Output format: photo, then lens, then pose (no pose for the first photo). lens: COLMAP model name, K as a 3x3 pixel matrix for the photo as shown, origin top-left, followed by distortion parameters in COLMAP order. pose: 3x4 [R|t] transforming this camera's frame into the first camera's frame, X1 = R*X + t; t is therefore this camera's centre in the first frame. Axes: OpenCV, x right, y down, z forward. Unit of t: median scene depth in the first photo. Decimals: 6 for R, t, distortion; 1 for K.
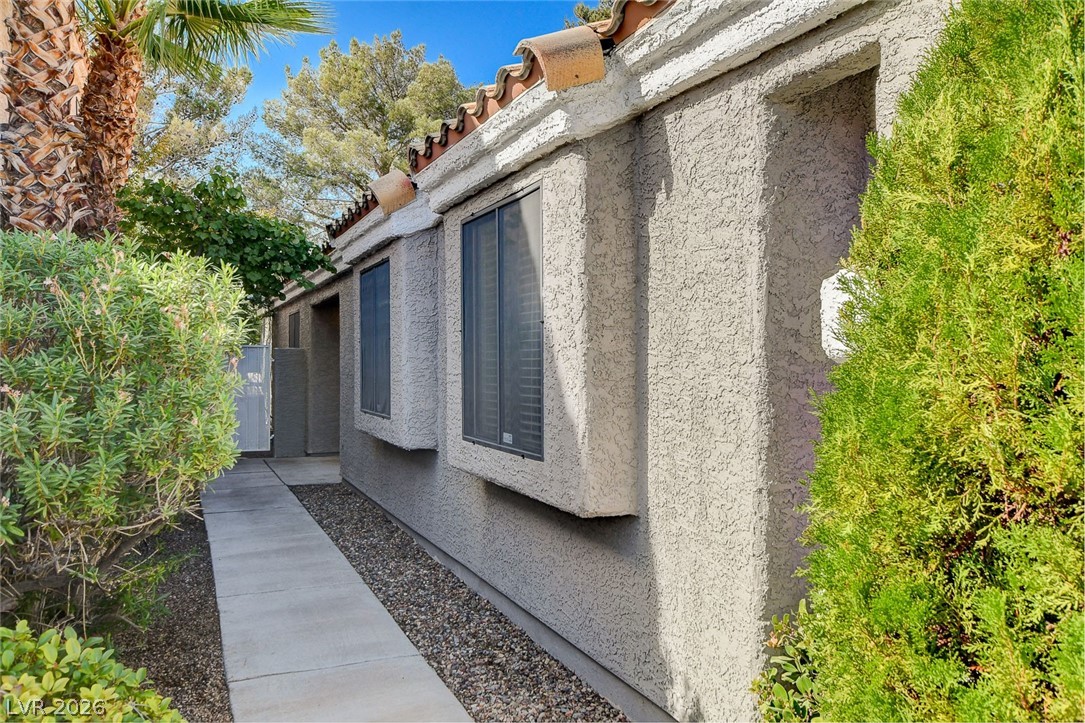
lens RADIAL K [[897.2, 0, 544.2], [0, 897.2, 361.0], [0, 0, 1]] dist [0.001606, 0.039248]
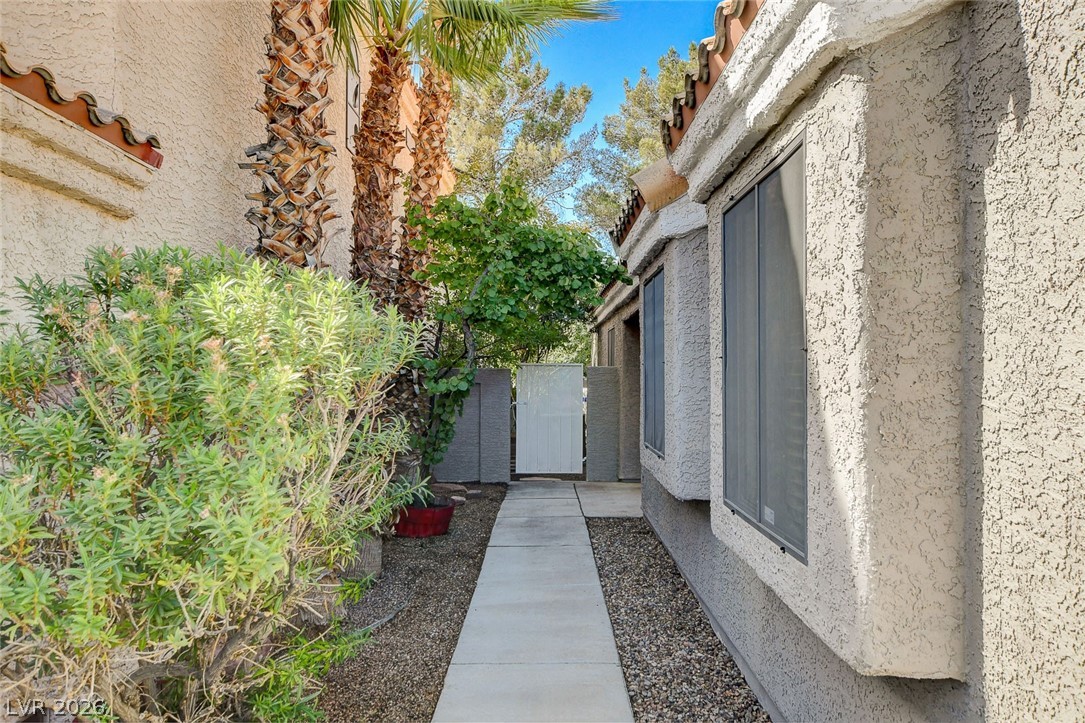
lens RADIAL K [[897.2, 0, 538.6], [0, 897.2, 369.9], [0, 0, 1]] dist [0.001606, 0.039248]
pose [[0.922255, 0.001352, -0.386580, 0.054658], [-0.002610, 0.999993, -0.002730, -0.020658], [0.386574, 0.003526, 0.922252, 0.256563]]
